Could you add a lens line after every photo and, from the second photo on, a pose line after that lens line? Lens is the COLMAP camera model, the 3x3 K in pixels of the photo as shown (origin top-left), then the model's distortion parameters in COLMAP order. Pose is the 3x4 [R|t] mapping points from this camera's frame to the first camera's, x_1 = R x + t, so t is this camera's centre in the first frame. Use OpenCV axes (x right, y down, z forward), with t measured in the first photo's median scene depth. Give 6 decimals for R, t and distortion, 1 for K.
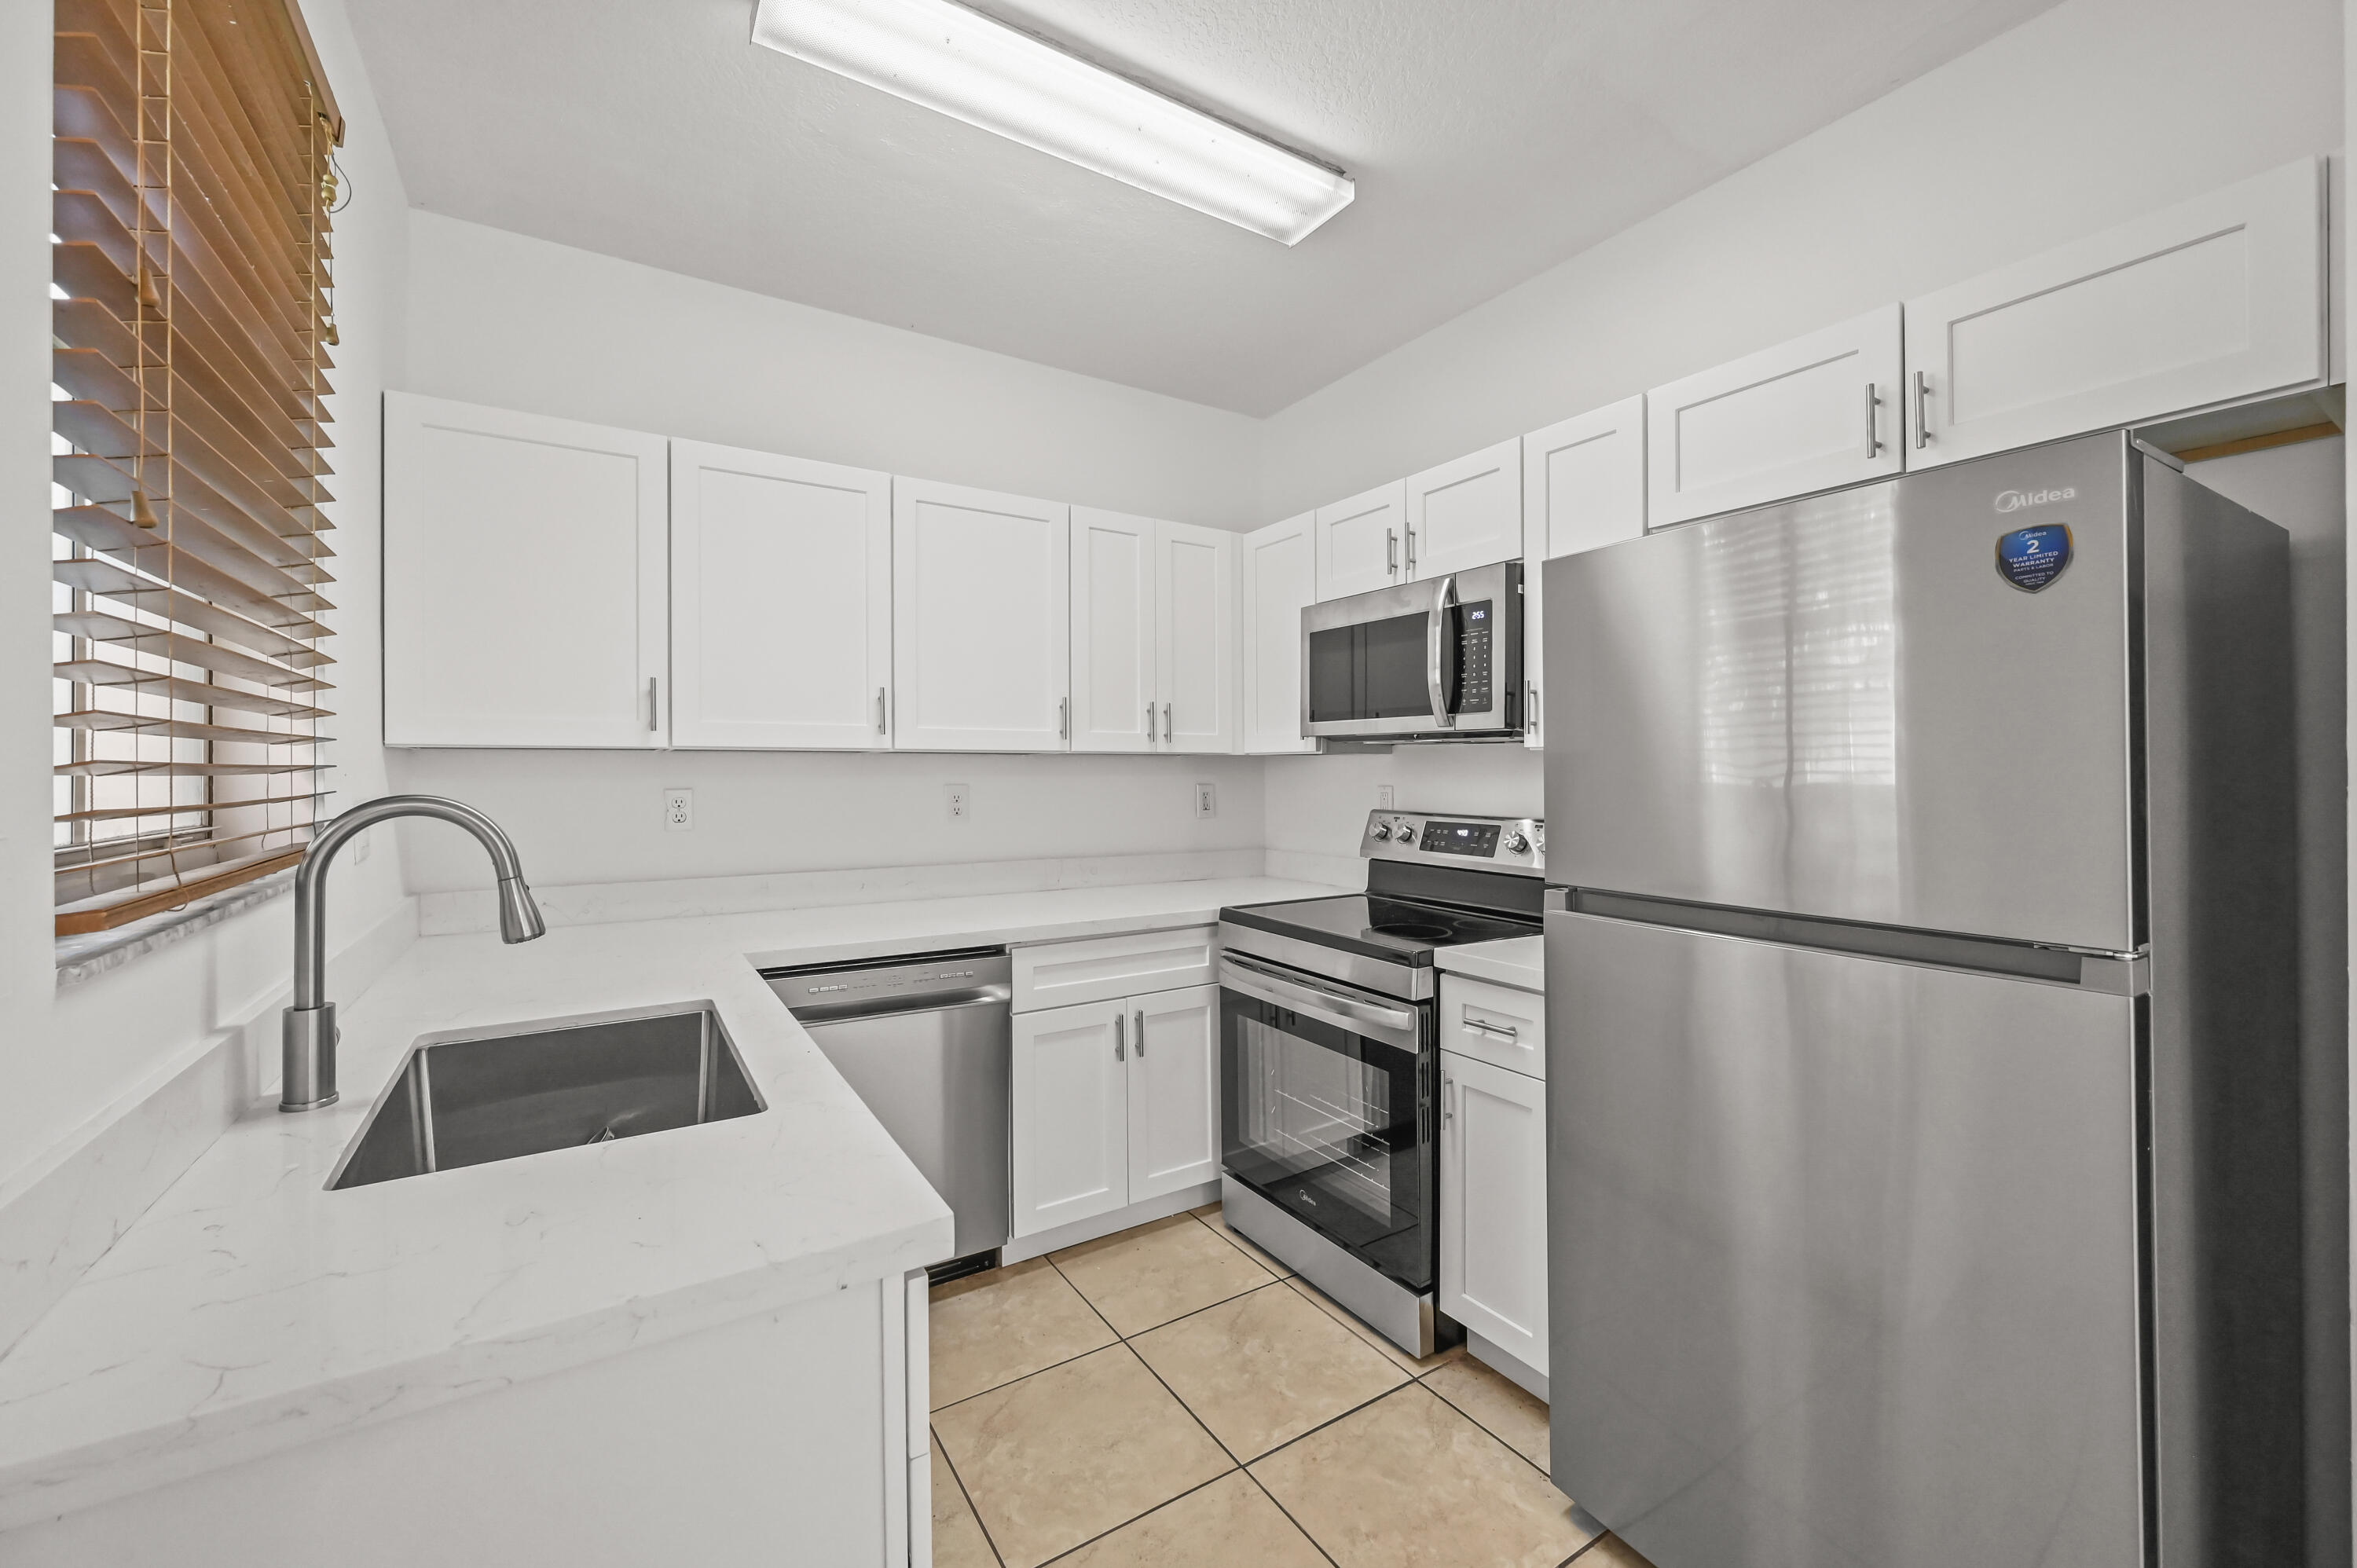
lens RADIAL K [[938.2, 0, 1179.7], [0, 938.2, 737.3], [0, 0, 1]] dist [-0.001906, 0.000026]
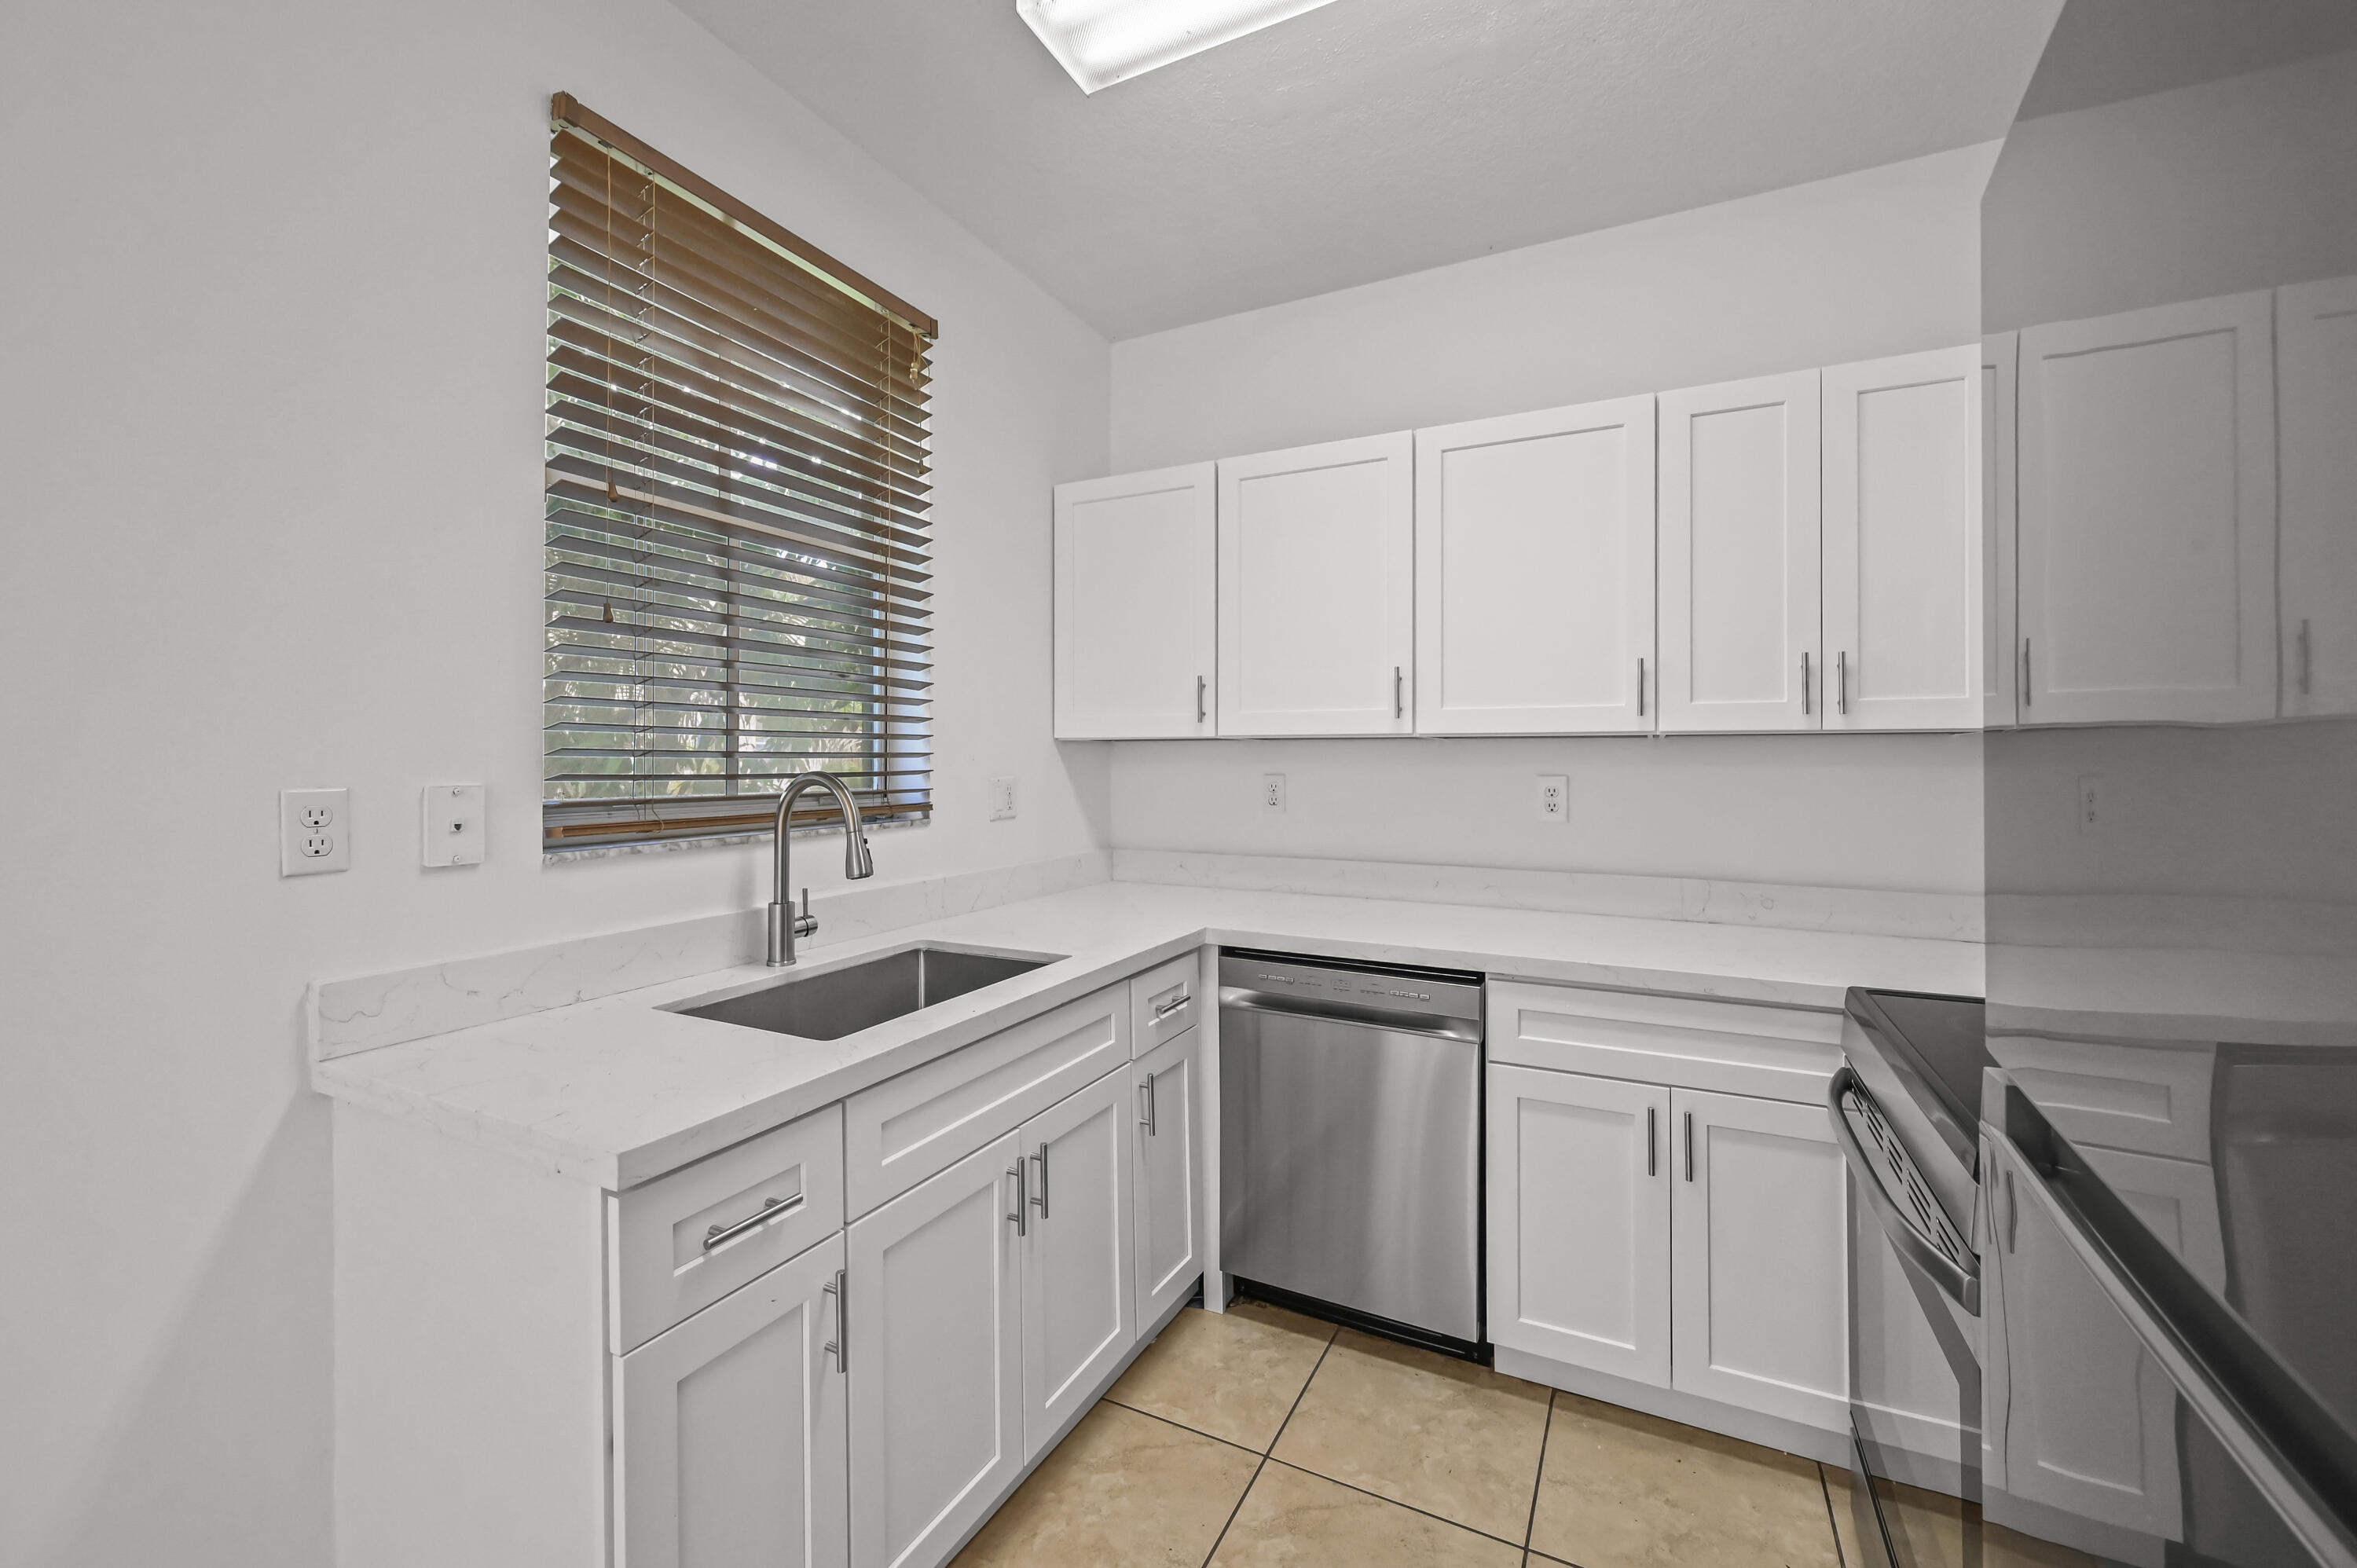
lens RADIAL K [[938.2, 0, 1178.8], [0, 938.2, 737.8], [0, 0, 1]] dist [-0.001906, 0.000026]
pose [[0.507771, -0.018095, -0.861302, 0.373994], [0.027028, 0.999622, -0.005067, 0.015594], [0.861068, -0.020706, 0.508068, 0.361590]]
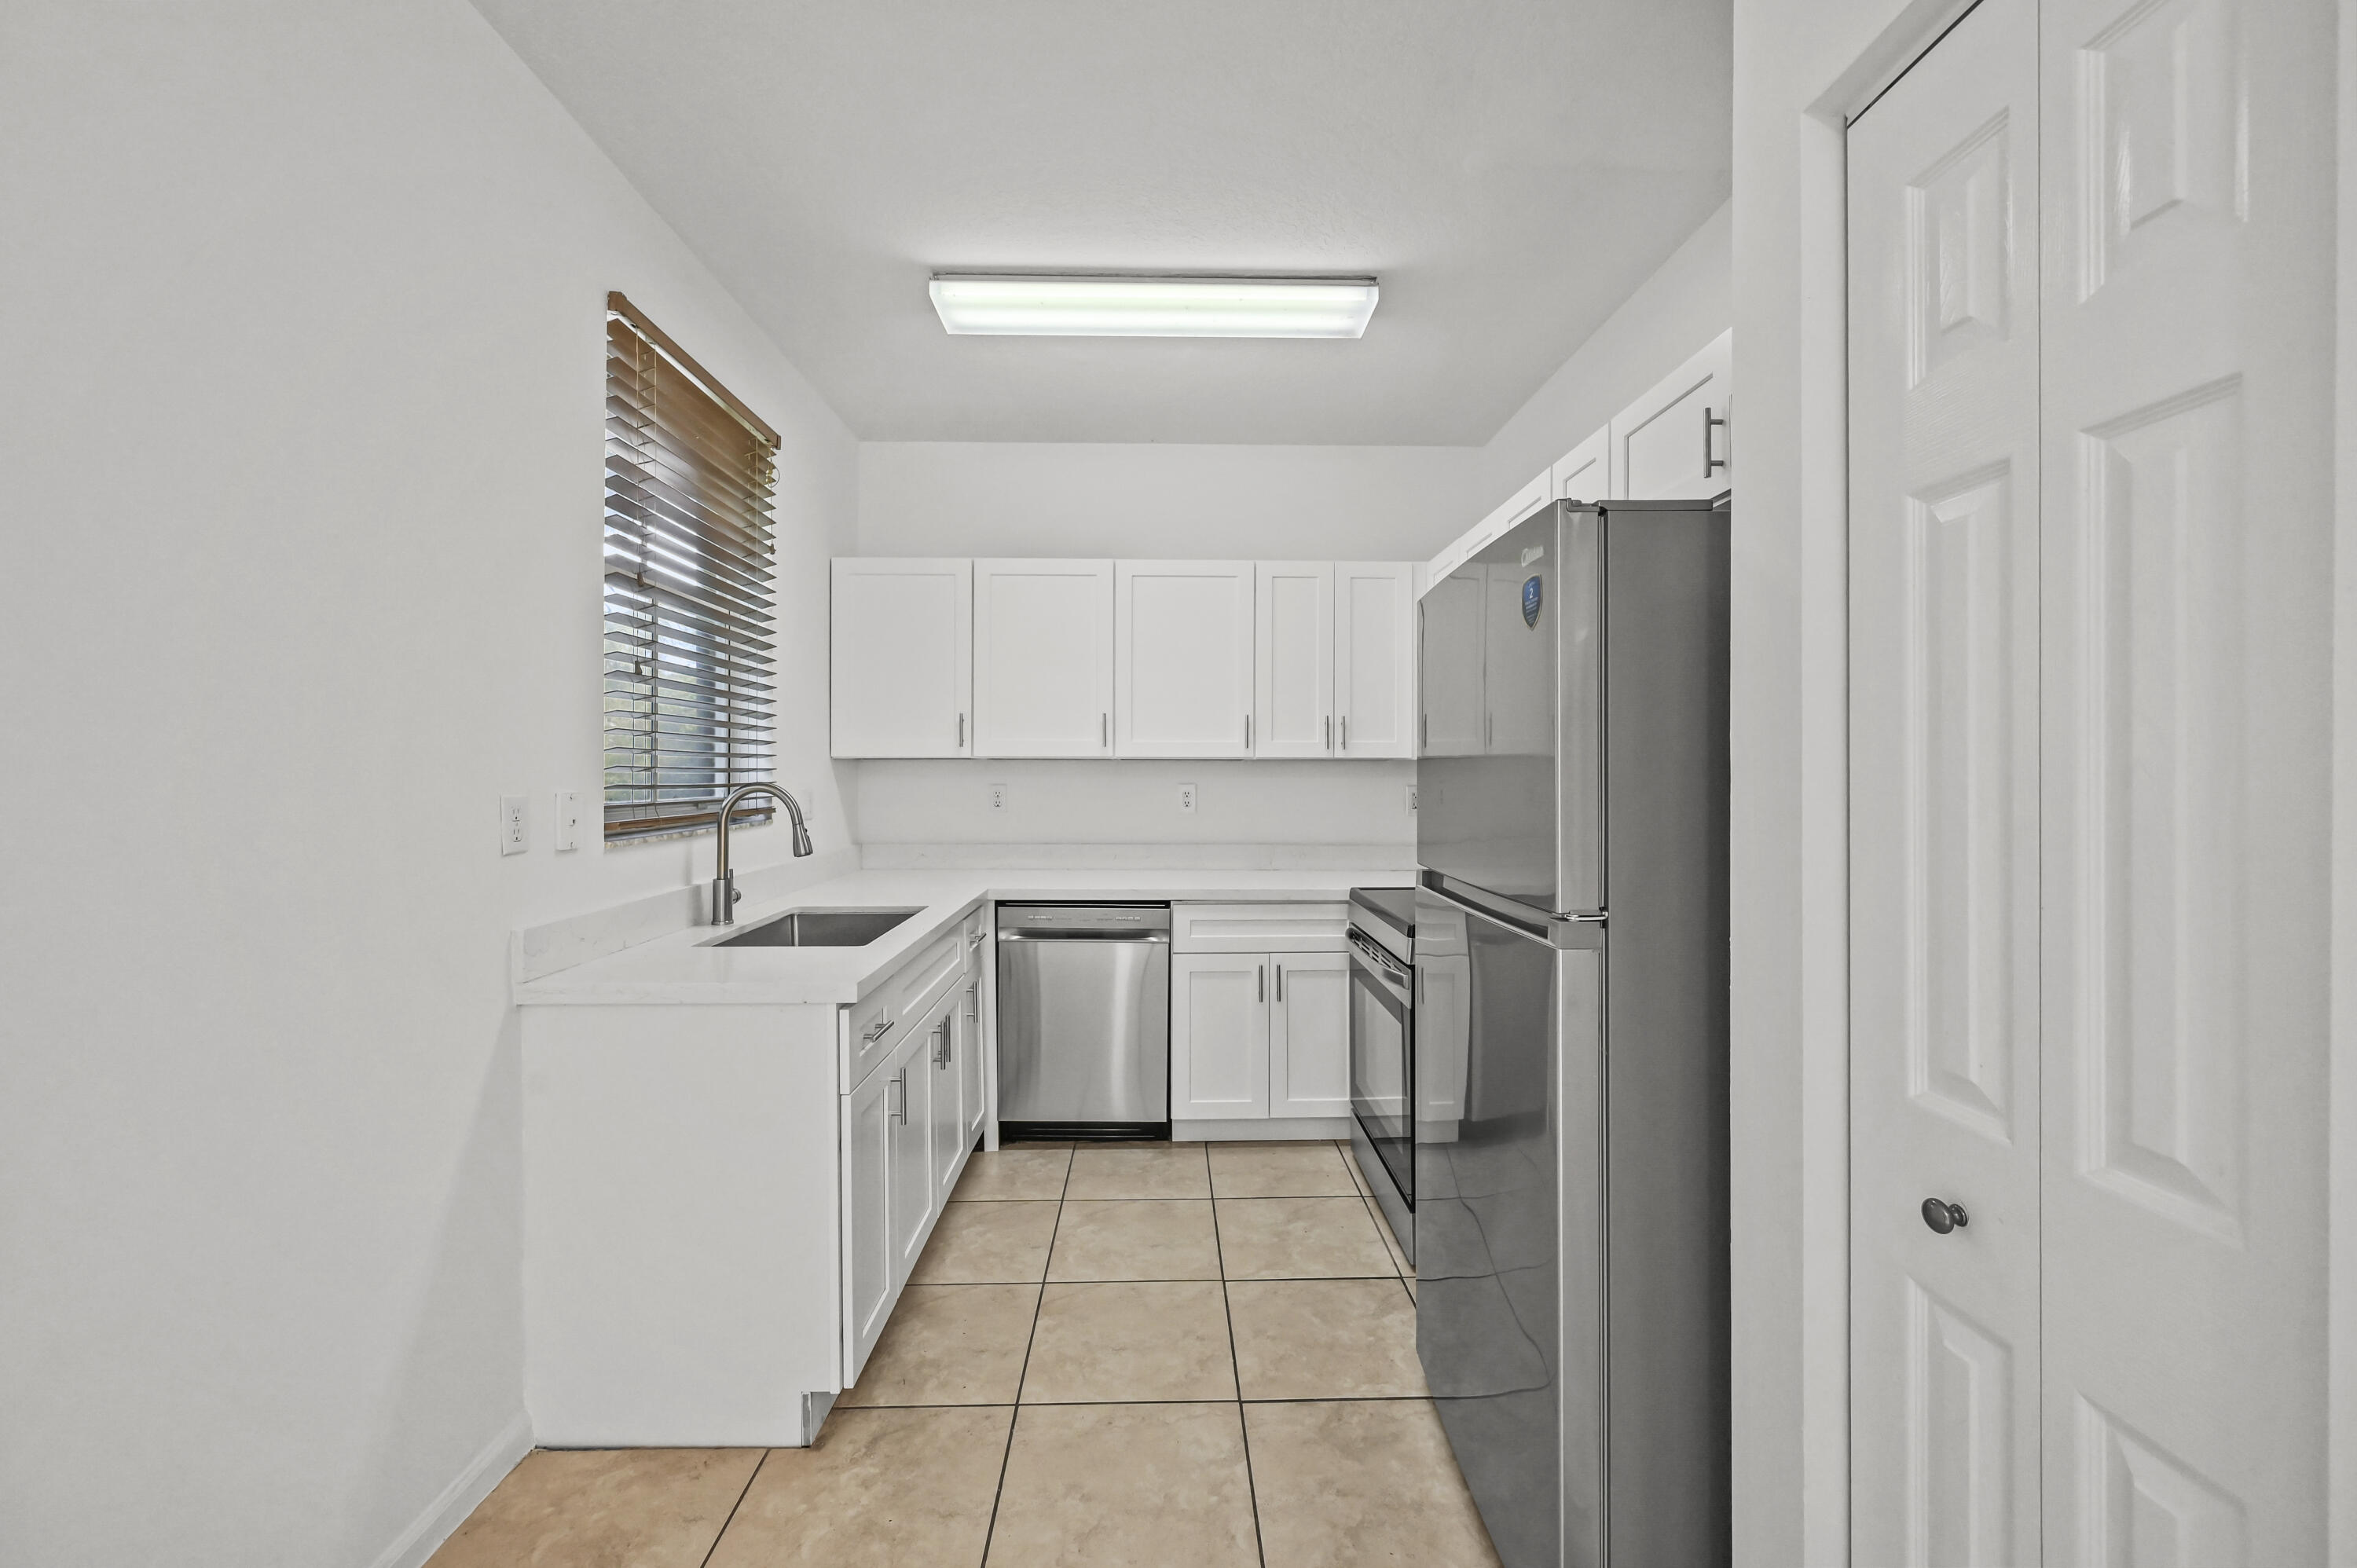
lens RADIAL K [[938.2, 0, 1173.0], [0, 938.2, 732.2], [0, 0, 1]] dist [-0.001906, 0.000026]
pose [[0.852339, -0.020861, -0.522574, 0.520506], [0.015290, 0.999771, -0.014971, -0.002044], [0.522766, 0.004770, 0.852463, -0.148382]]
